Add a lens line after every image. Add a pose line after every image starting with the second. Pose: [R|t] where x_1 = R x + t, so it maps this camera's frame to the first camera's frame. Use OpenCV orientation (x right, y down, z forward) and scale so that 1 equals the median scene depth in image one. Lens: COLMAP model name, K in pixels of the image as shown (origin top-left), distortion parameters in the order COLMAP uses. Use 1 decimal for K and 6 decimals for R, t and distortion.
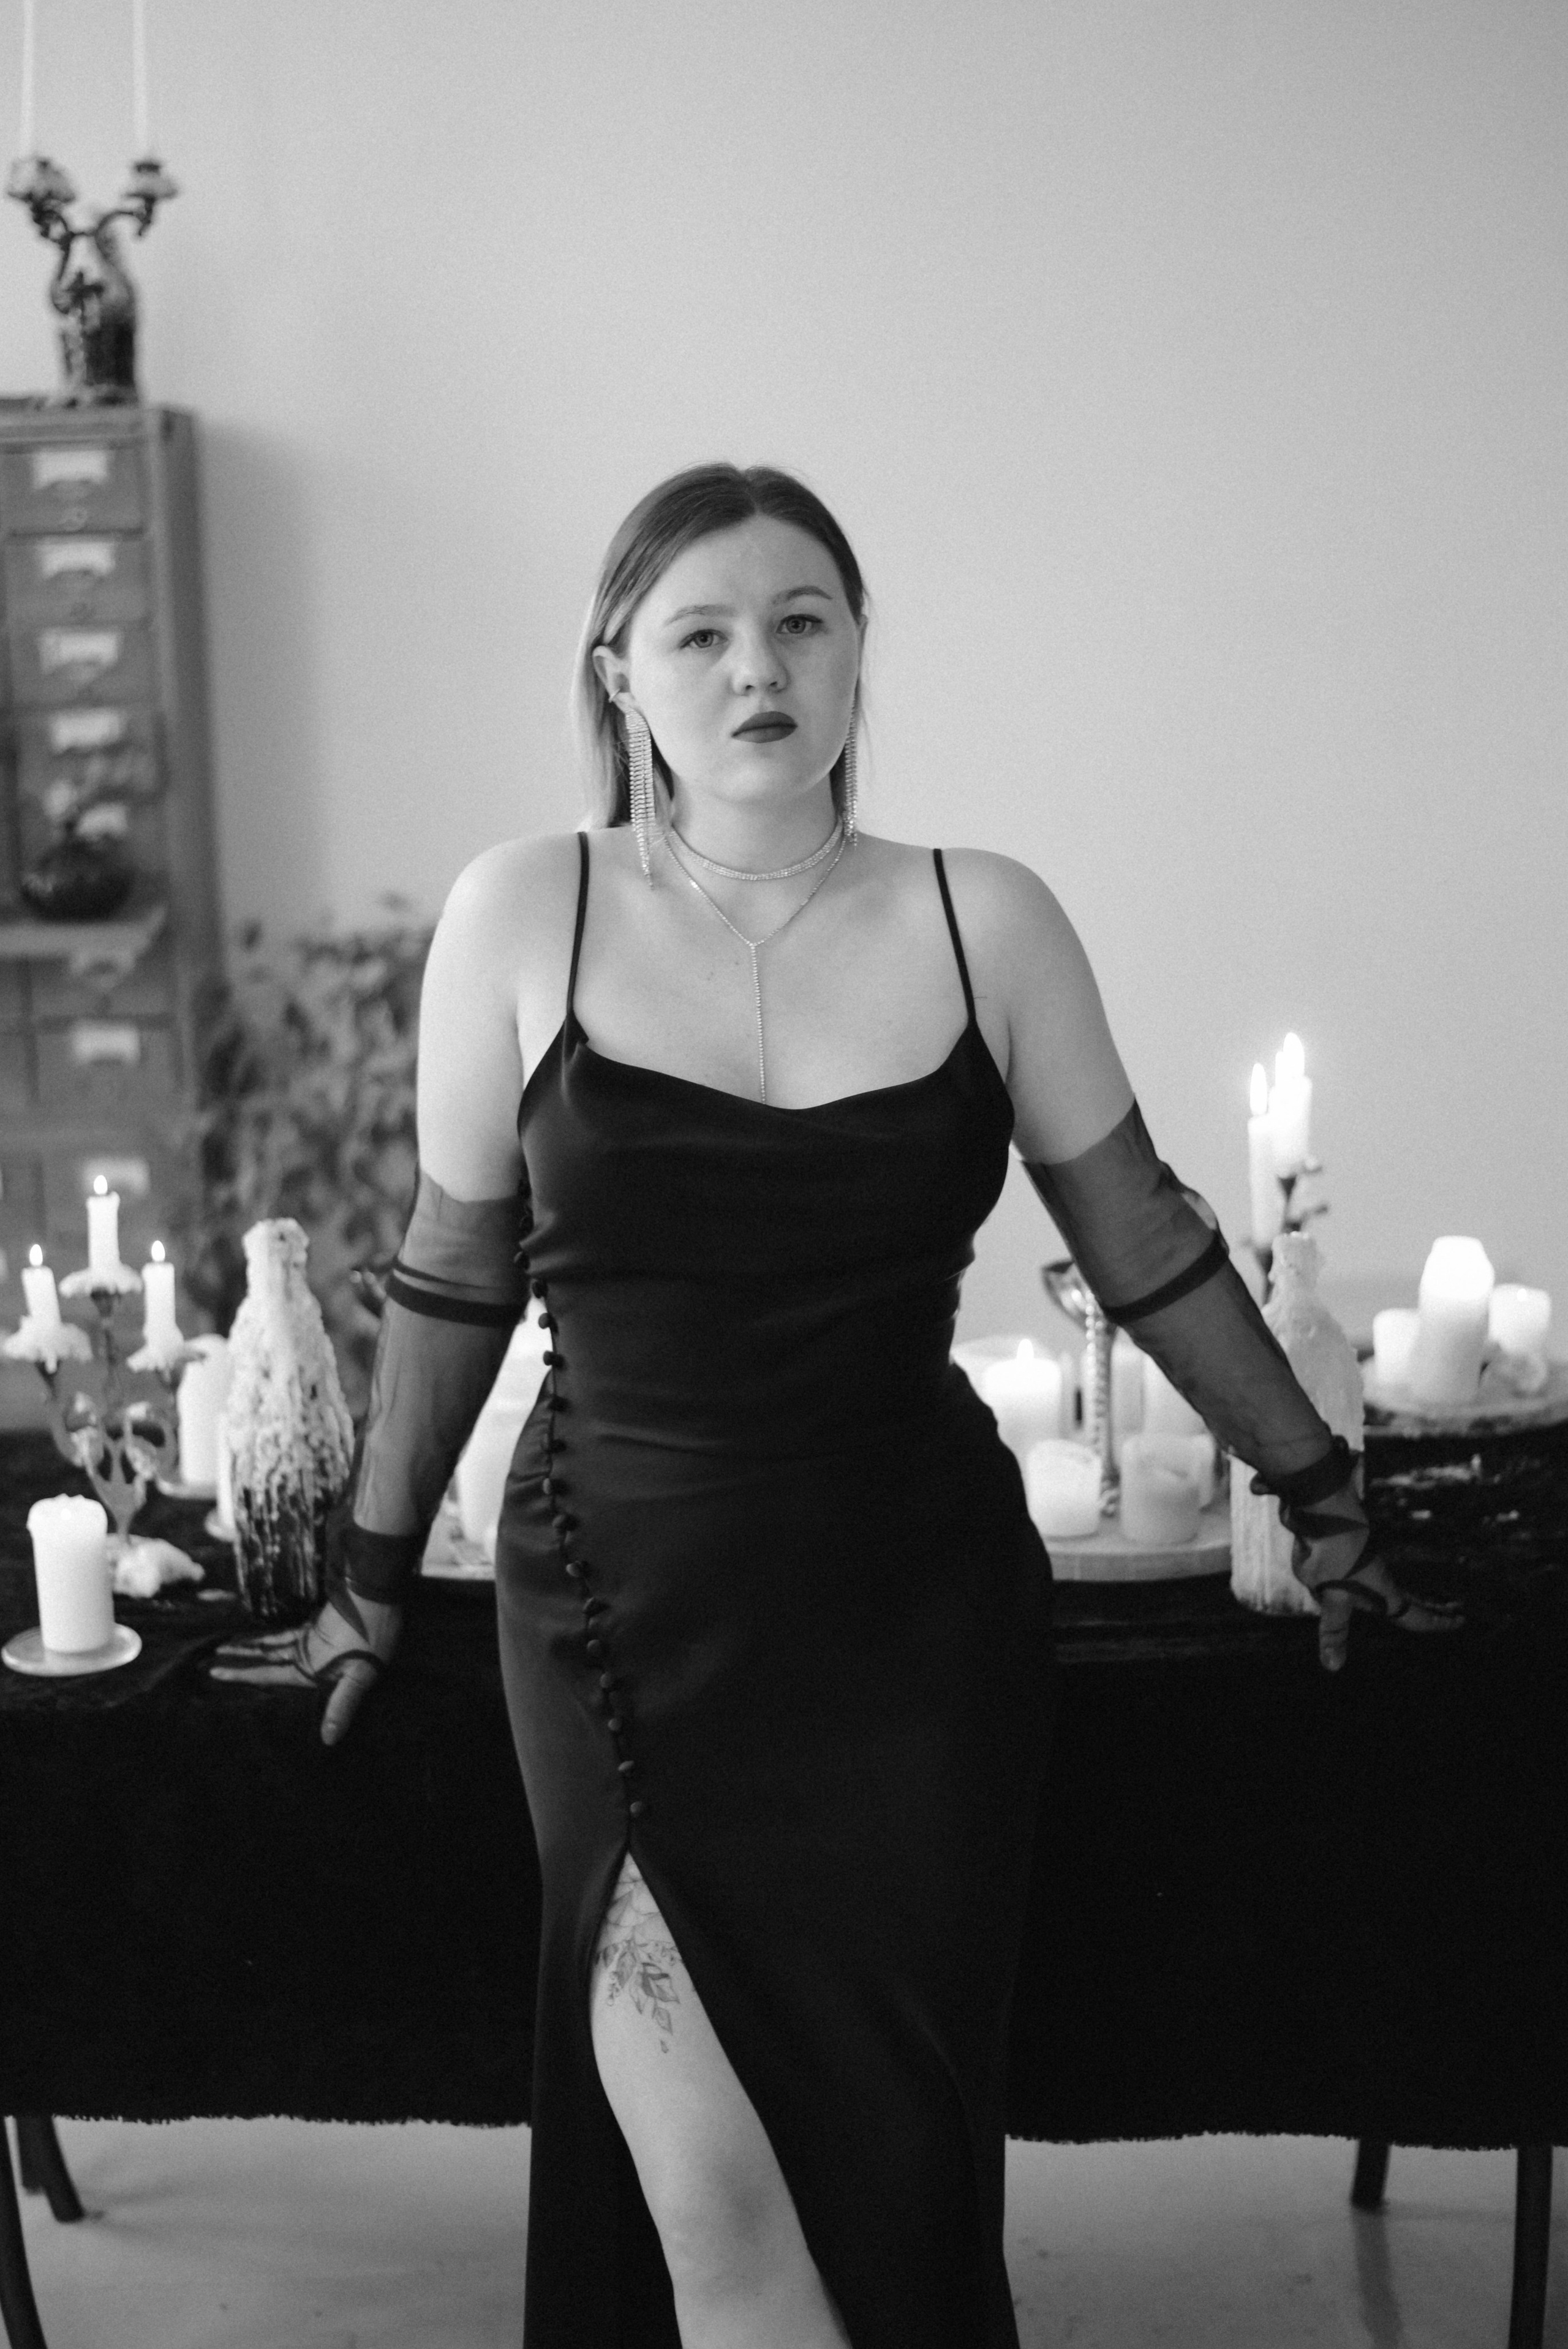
lens RADIAL K [[3361.7, 0, 784.0], [0, 3361.7, 1174.5], [0, 0, 1]] dist [-0.097284, 0.018899]
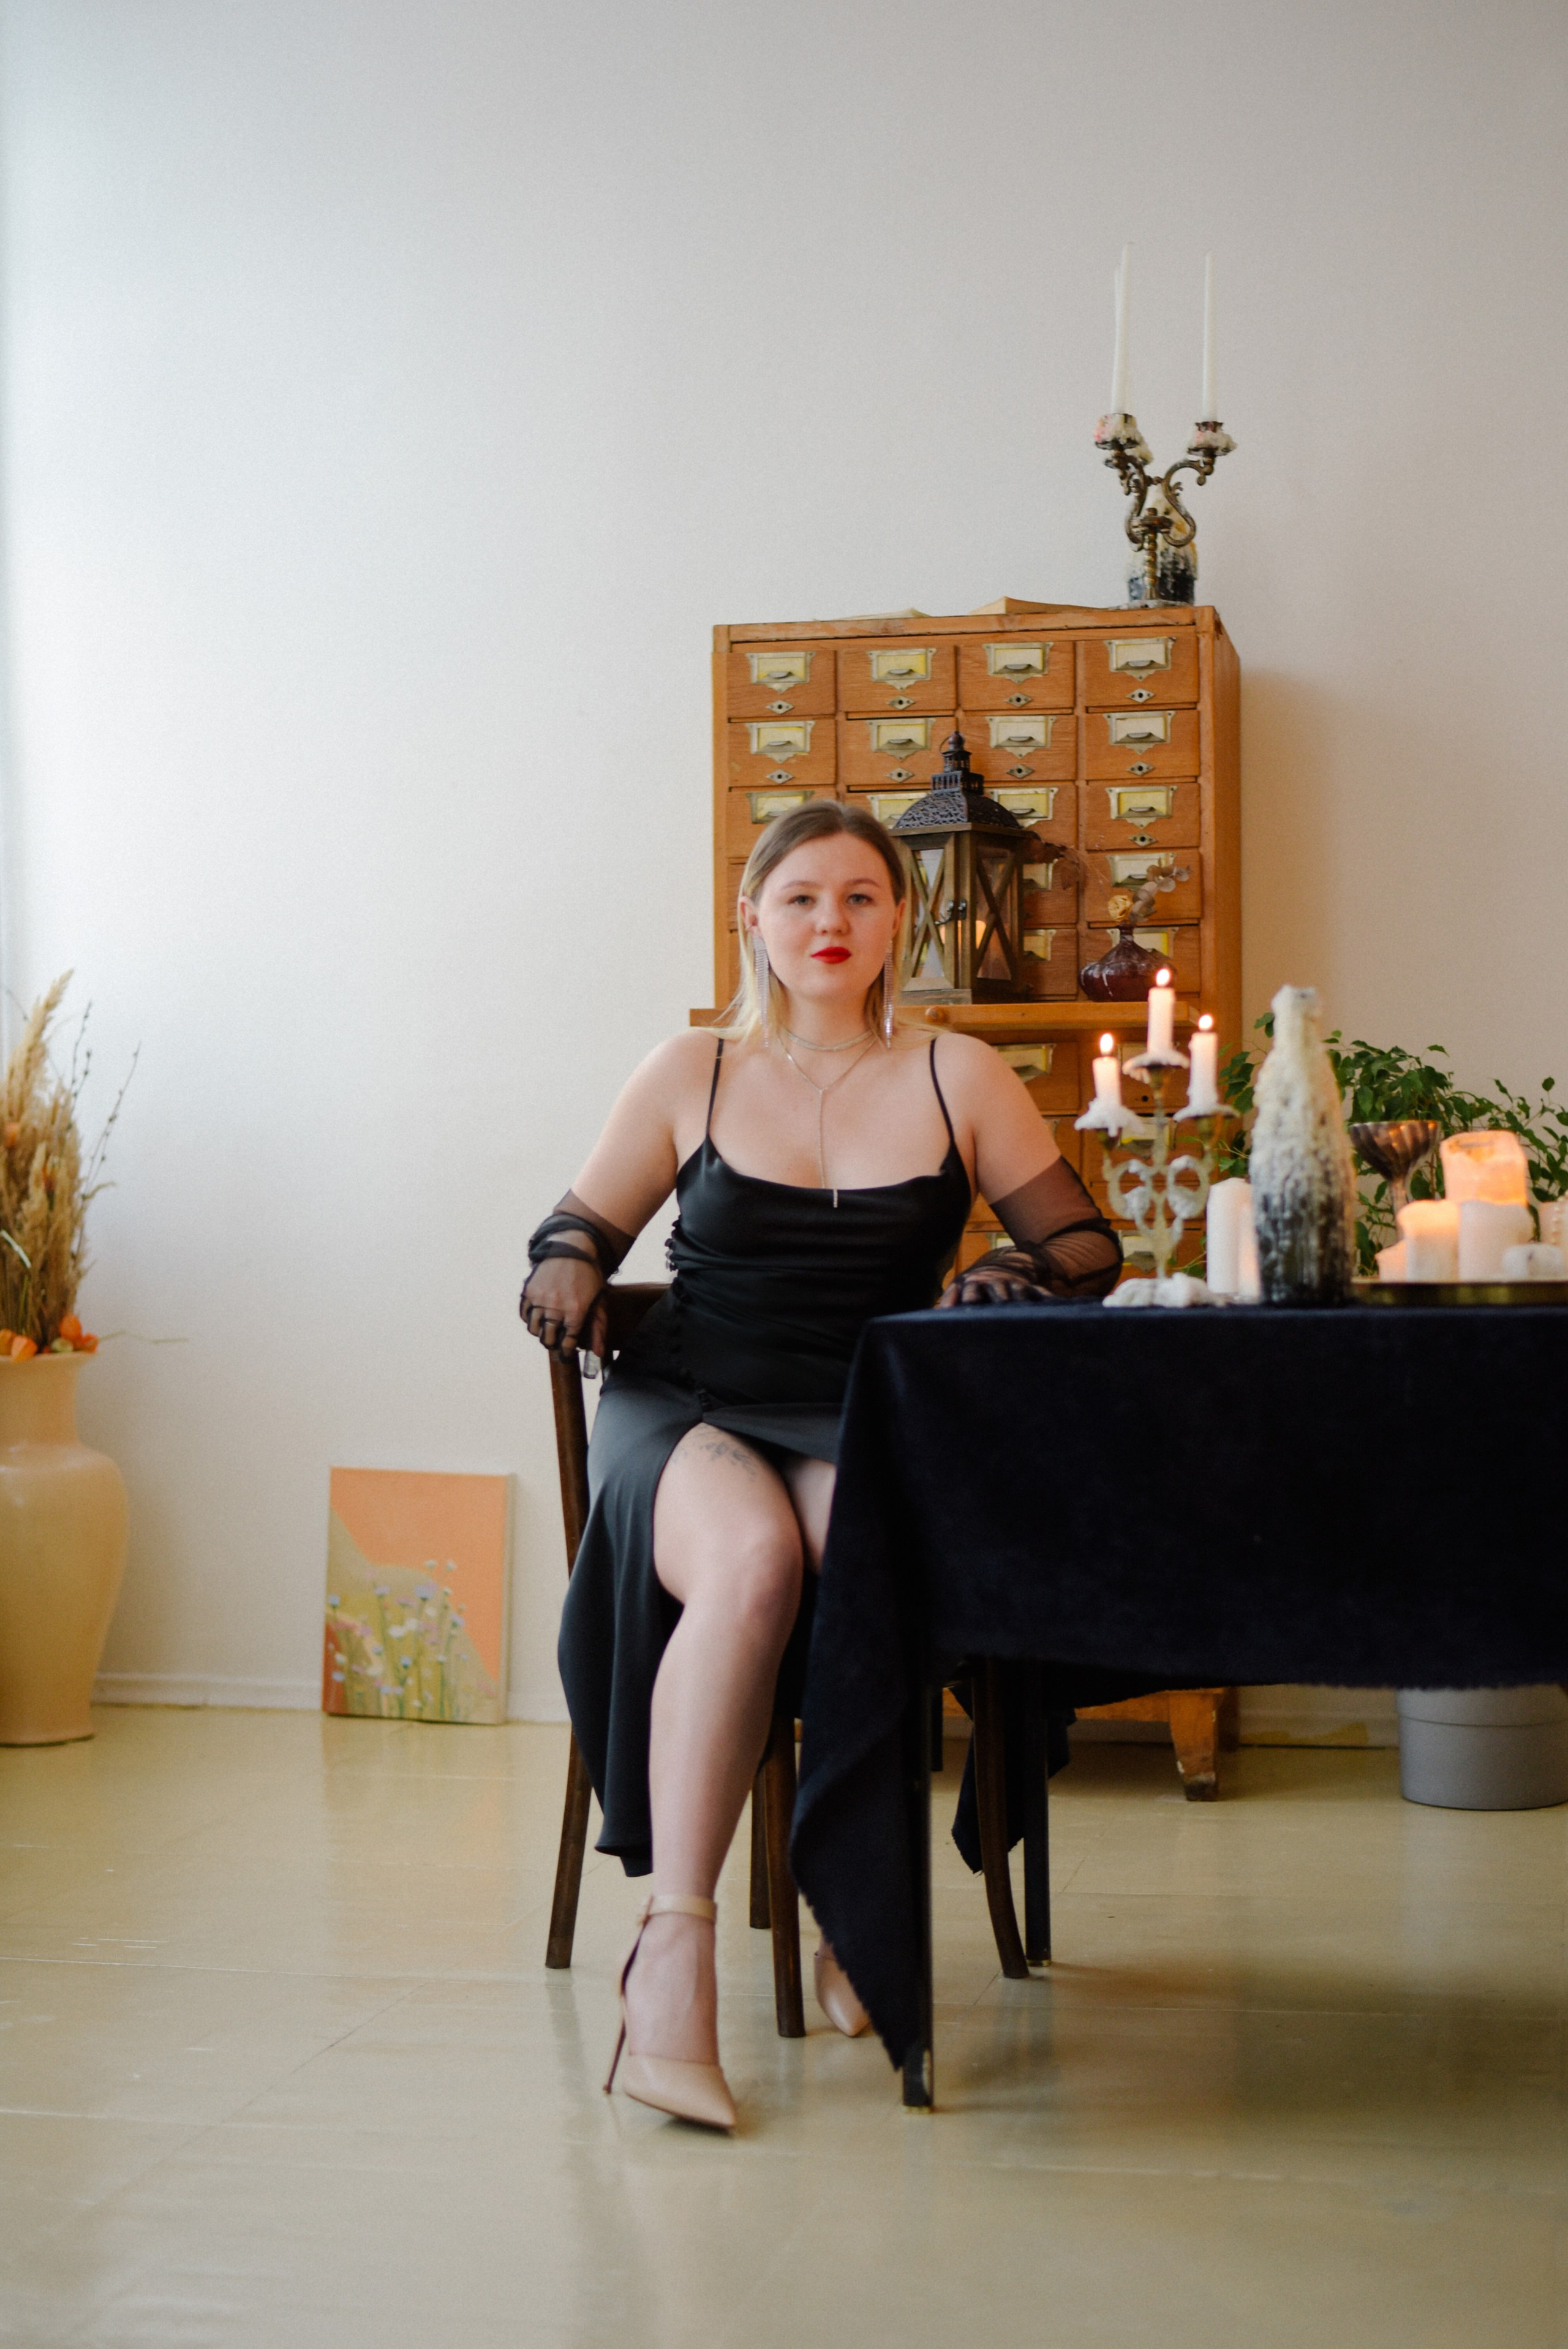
lens RADIAL K [[3361.7, 0, 784.0], [0, 3361.7, 1174.5], [0, 0, 1]] dist [-0.097284, 0.018899]
pose [[0.957423, 0.013893, -0.288355, 0.027437], [-0.074155, 0.977162, -0.199138, 0.337624], [0.279003, 0.212042, 0.936587, -0.217260]]
